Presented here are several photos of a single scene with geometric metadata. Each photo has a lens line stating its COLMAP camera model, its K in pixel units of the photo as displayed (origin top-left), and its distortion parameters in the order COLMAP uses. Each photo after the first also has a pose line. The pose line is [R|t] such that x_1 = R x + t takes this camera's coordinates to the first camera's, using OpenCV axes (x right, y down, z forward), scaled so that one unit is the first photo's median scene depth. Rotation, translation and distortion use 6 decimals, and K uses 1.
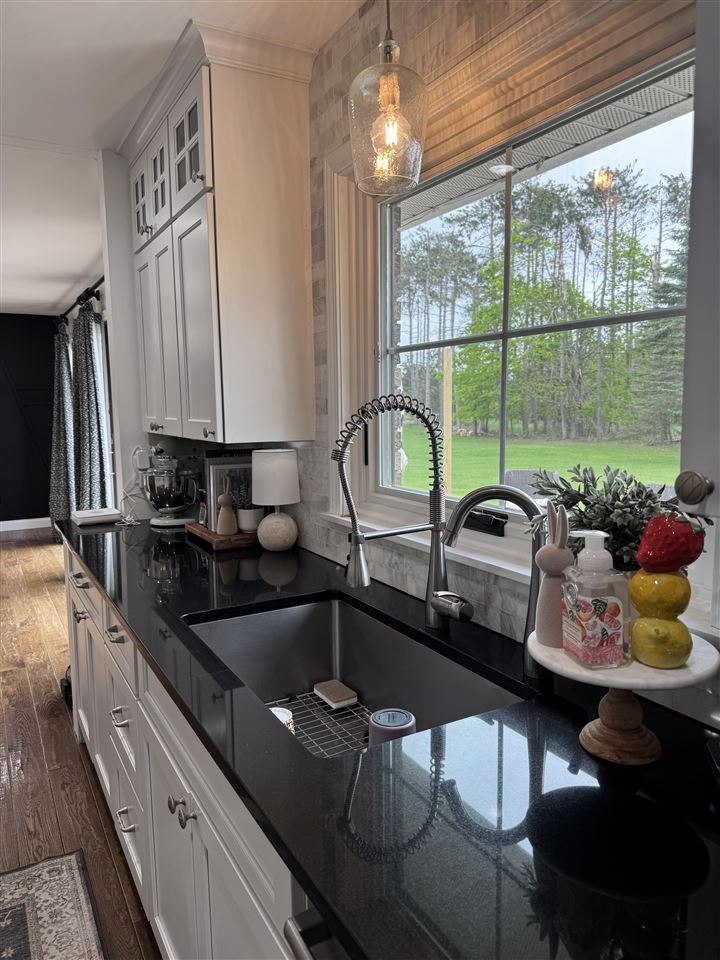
lens RADIAL K [[690.1, 0, 360.0], [0, 690.1, 480.0], [0, 0, 1]] dist [0.004746, -0.044724]
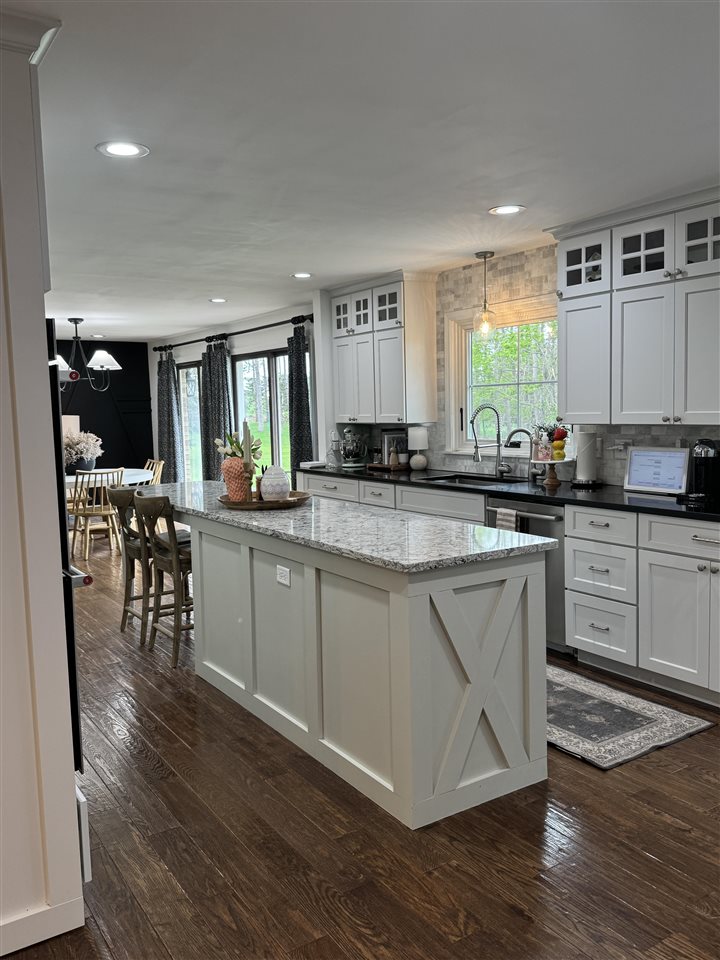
lens RADIAL K [[798.4, 0, 360.0], [0, 798.4, 480.0], [0, 0, 1]] dist [0.035779, -0.002822]
pose [[0.997536, -0.024783, 0.065632, -0.559693], [0.026140, 0.999460, -0.019898, 0.207687], [-0.065103, 0.021565, 0.997645, -1.901232]]
